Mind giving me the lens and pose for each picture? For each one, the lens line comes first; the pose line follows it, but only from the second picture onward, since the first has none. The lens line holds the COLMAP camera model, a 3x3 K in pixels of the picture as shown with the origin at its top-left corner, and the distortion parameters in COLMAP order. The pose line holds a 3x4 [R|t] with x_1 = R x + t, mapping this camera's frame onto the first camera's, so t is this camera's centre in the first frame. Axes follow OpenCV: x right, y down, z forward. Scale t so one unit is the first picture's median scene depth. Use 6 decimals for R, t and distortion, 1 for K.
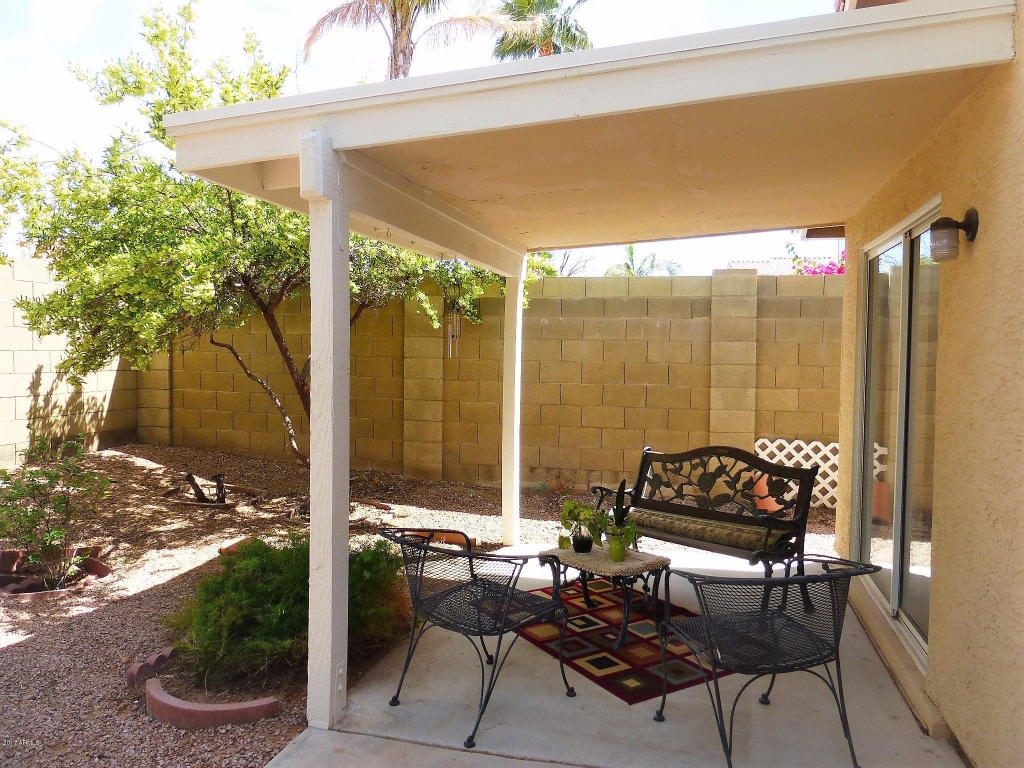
lens RADIAL K [[743.3, 0, 512.0], [0, 743.3, 384.0], [0, 0, 1]] dist [-0.025975, 0.002573]
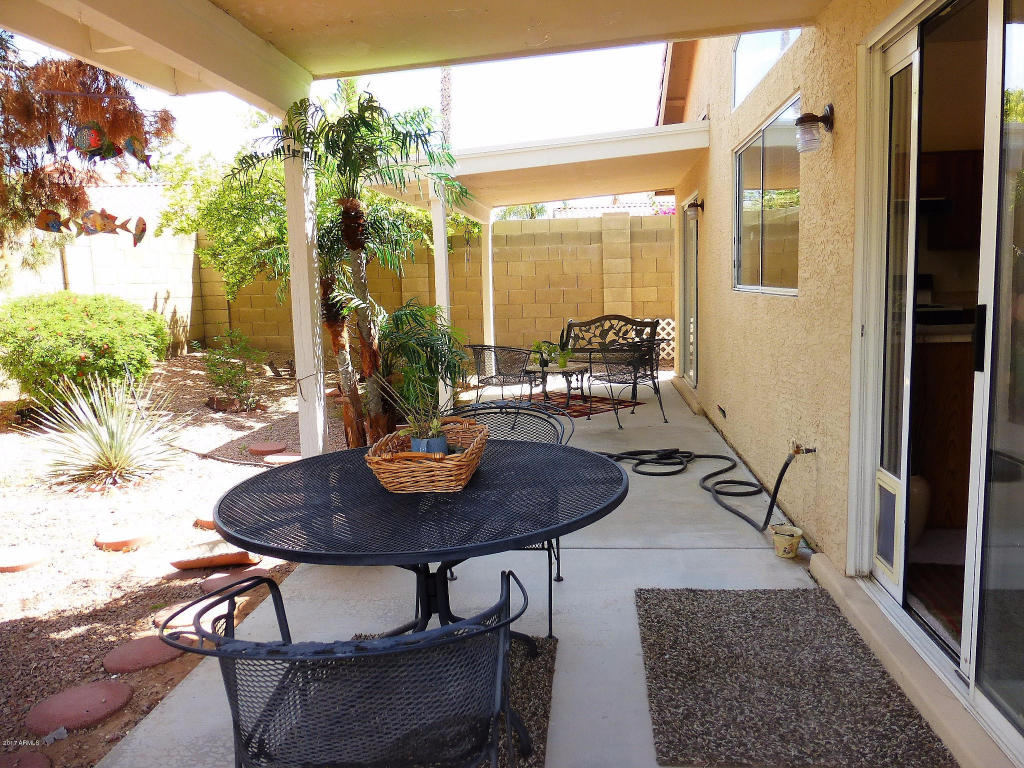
lens RADIAL K [[743.3, 0, 512.0], [0, 743.3, 384.0], [0, 0, 1]] dist [-0.025975, 0.002573]
pose [[0.988780, -0.061030, 0.136342, -0.181836], [0.047882, 0.994062, 0.097717, 0.050871], [-0.141496, -0.090093, 0.985831, -0.653275]]
